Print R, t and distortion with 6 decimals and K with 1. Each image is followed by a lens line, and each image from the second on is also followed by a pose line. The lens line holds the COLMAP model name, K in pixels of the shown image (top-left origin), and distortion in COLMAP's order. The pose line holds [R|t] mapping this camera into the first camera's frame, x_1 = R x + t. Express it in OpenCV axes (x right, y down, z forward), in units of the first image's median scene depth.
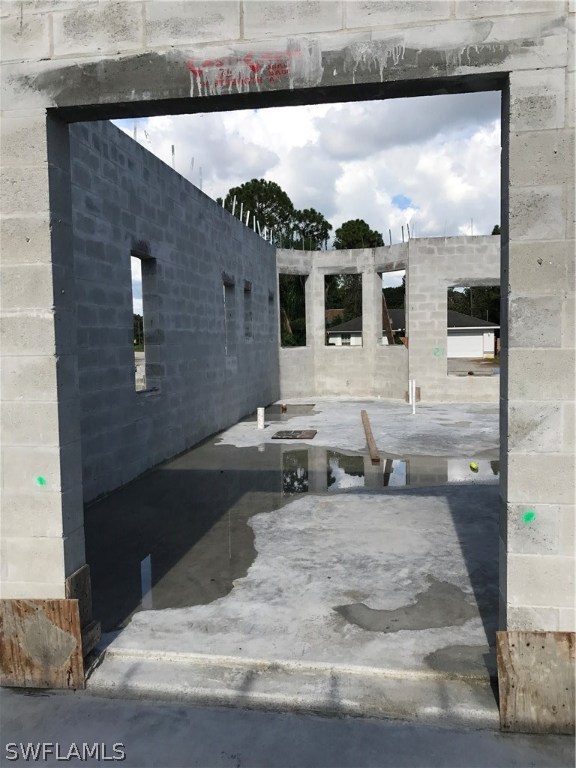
lens RADIAL K [[640.1, 0, 287.2], [0, 640.1, 386.5], [0, 0, 1]] dist [0.003197, -0.001808]
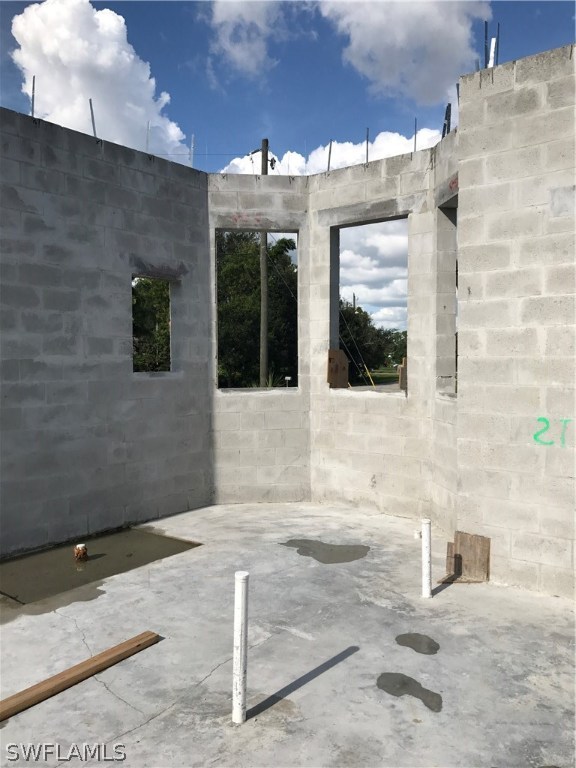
lens RADIAL K [[640.1, 0, 288.8], [0, 640.1, 377.9], [0, 0, 1]] dist [0.003197, -0.001808]
pose [[0.871197, 0.030169, -0.490007, 0.256459], [-0.048593, 0.998508, -0.024919, -0.060703], [0.488524, 0.045520, 0.871363, 0.626510]]
